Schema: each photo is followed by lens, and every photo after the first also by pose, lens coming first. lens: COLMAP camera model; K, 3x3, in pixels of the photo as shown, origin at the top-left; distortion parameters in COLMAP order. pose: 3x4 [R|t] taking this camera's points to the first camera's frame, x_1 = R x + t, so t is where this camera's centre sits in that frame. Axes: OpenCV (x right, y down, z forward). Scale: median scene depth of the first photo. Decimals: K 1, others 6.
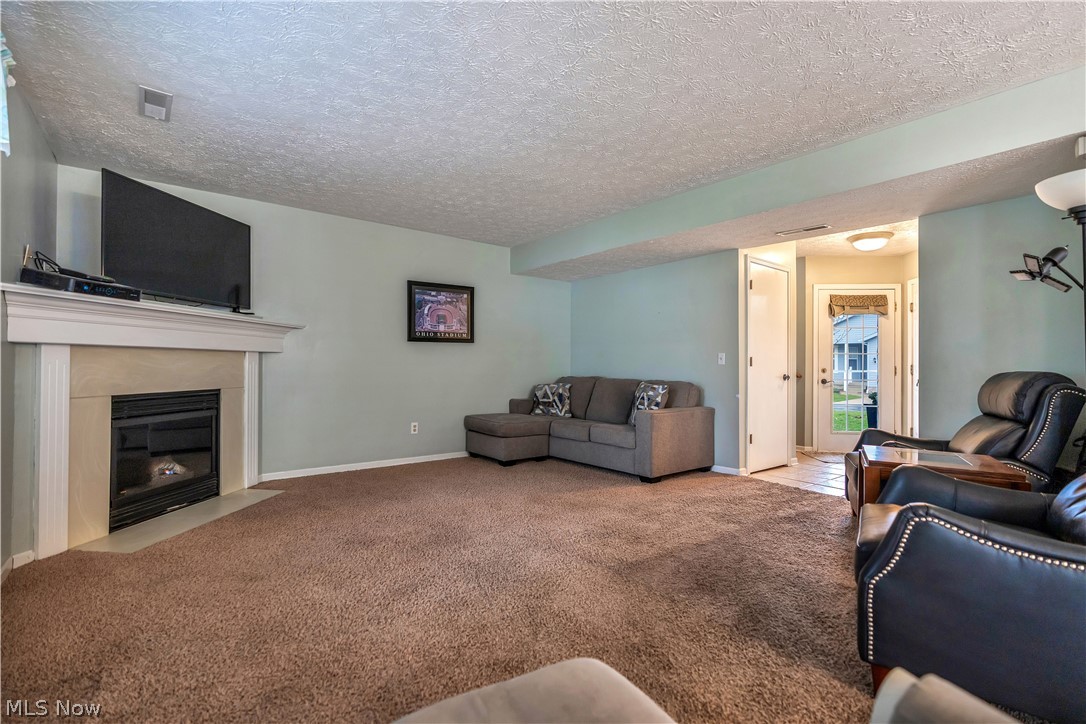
lens RADIAL K [[493.3, 0, 542.2], [0, 493.3, 360.7], [0, 0, 1]] dist [-0.006163, -0.000401]
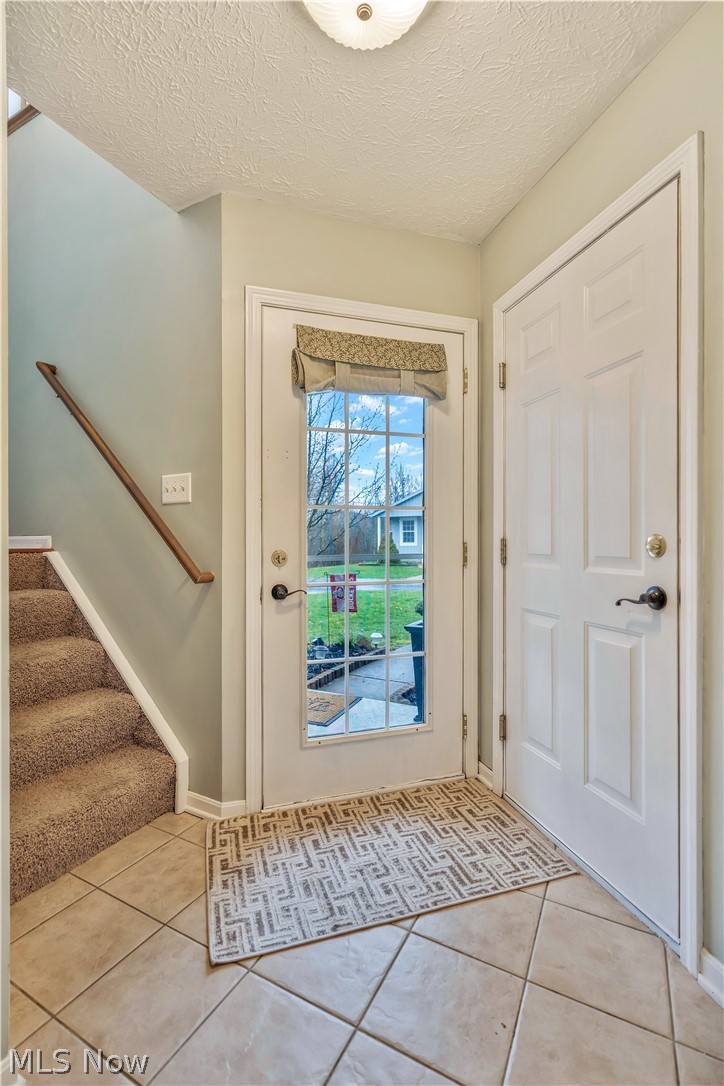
lens RADIAL K [[493.3, 0, 361.7], [0, 493.3, 538.7], [0, 0, 1]] dist [-0.006163, -0.000401]
pose [[0.923901, -0.018986, 0.382160, 0.502369], [0.009209, 0.999582, 0.027397, -0.001272], [-0.382520, -0.021793, 0.923690, 0.684584]]
